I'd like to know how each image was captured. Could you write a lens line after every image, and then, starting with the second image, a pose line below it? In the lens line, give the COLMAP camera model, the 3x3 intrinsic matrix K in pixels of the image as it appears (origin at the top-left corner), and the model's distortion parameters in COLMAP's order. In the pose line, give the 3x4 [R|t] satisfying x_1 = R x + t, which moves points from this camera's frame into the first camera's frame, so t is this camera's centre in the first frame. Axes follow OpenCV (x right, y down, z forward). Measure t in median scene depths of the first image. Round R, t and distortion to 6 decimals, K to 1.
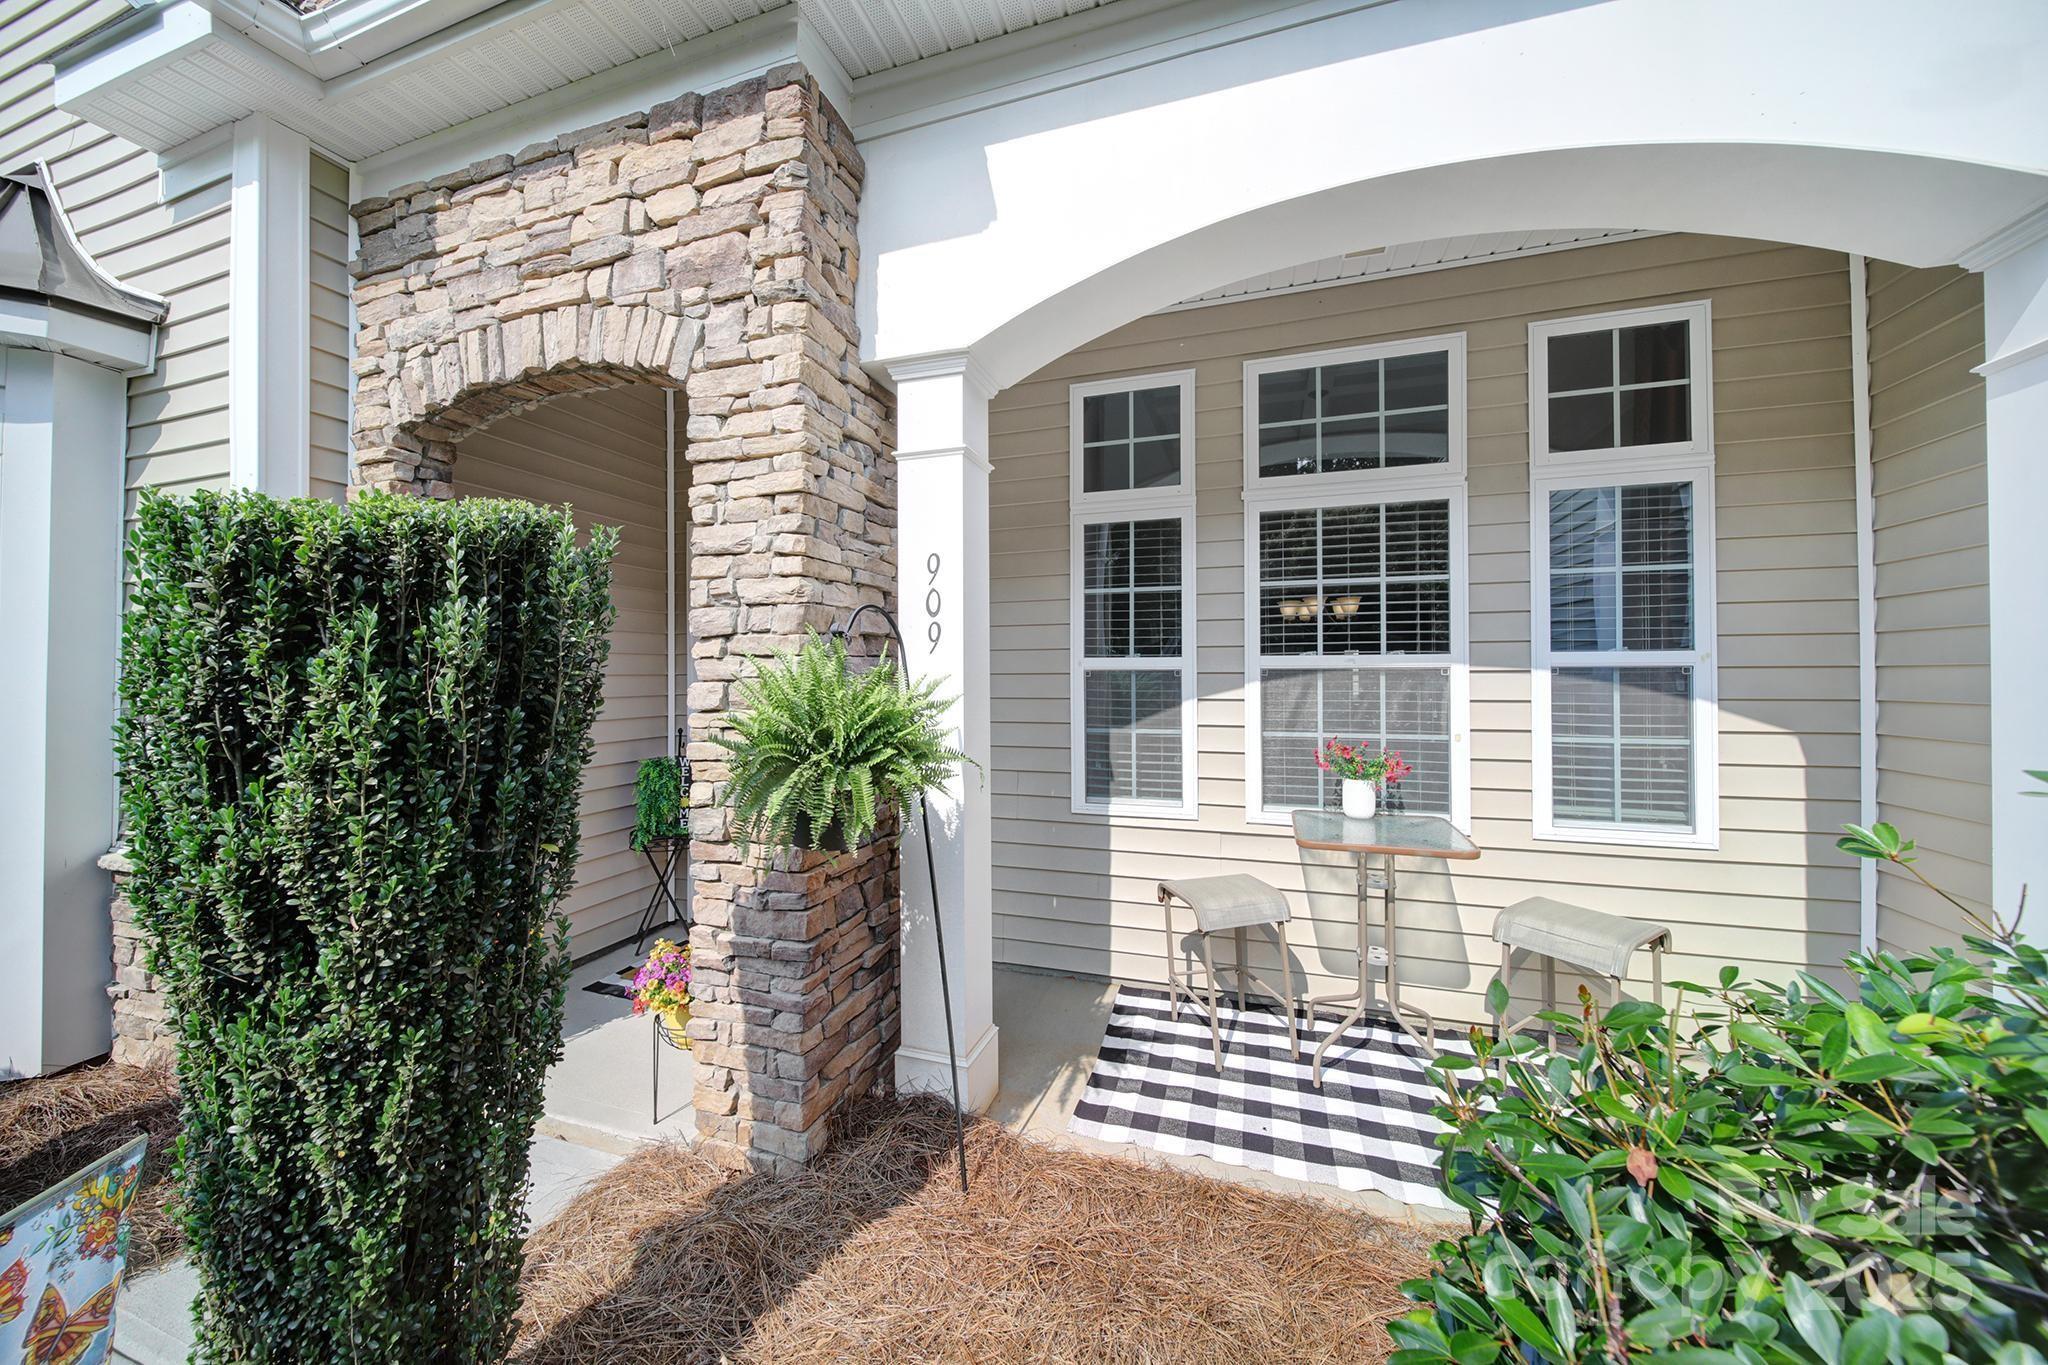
lens RADIAL K [[721.8, 0, 1017.7], [0, 721.8, 667.3], [0, 0, 1]] dist [-0.000031, -0.000013]
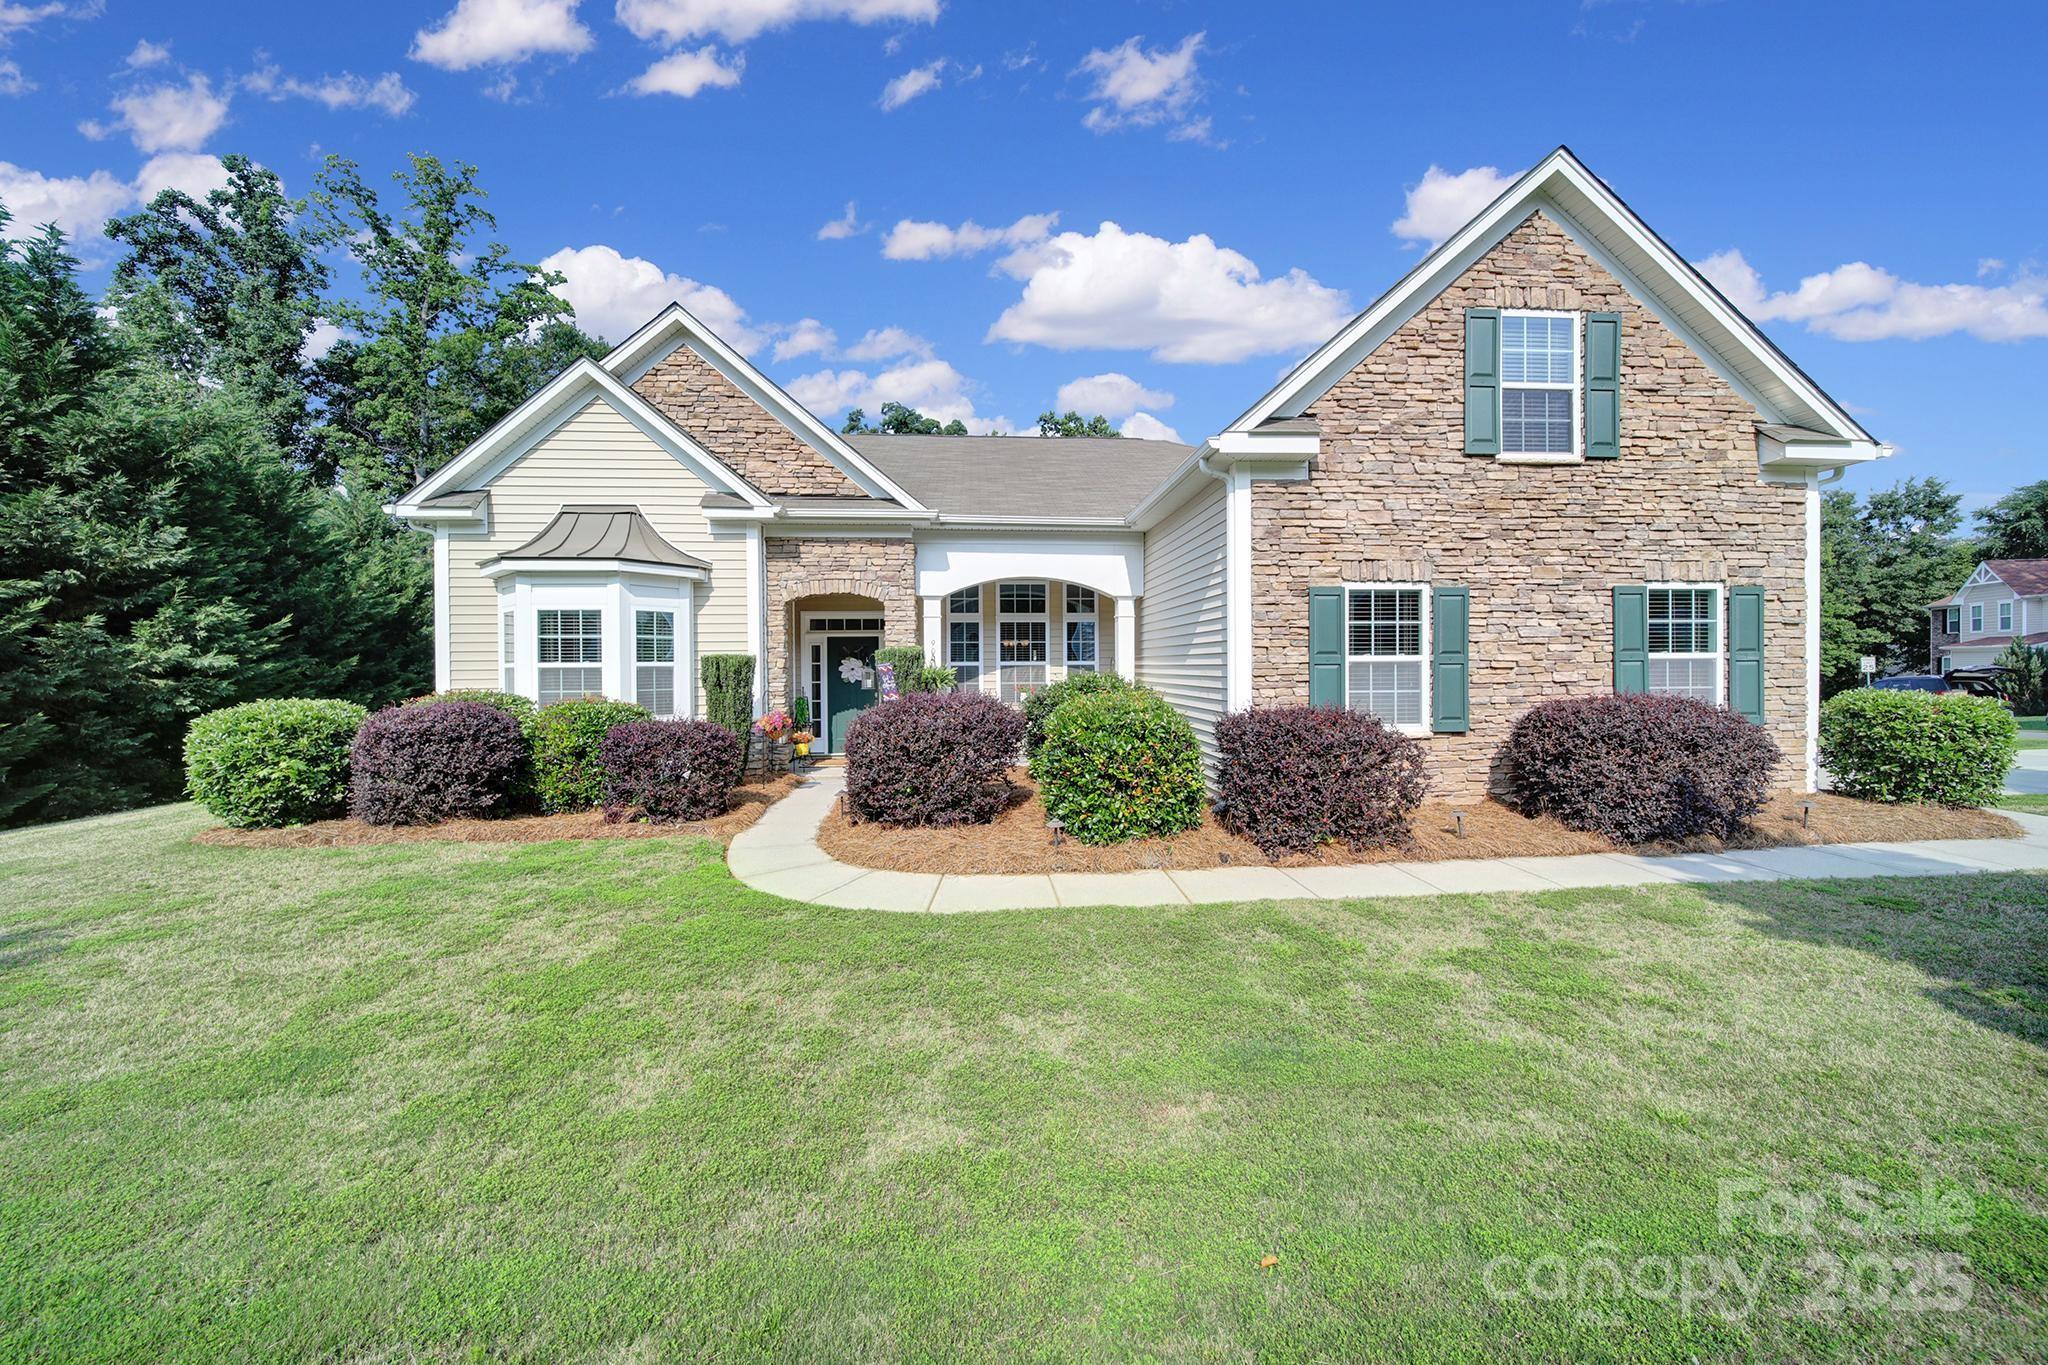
lens RADIAL K [[721.8, 0, 1017.7], [0, 721.8, 667.3], [0, 0, 1]] dist [-0.000031, -0.000013]
pose [[0.923398, -0.005214, 0.383808, -1.115026], [0.000922, 0.999935, 0.011366, -0.034325], [-0.383842, -0.010142, 0.923343, -2.726944]]
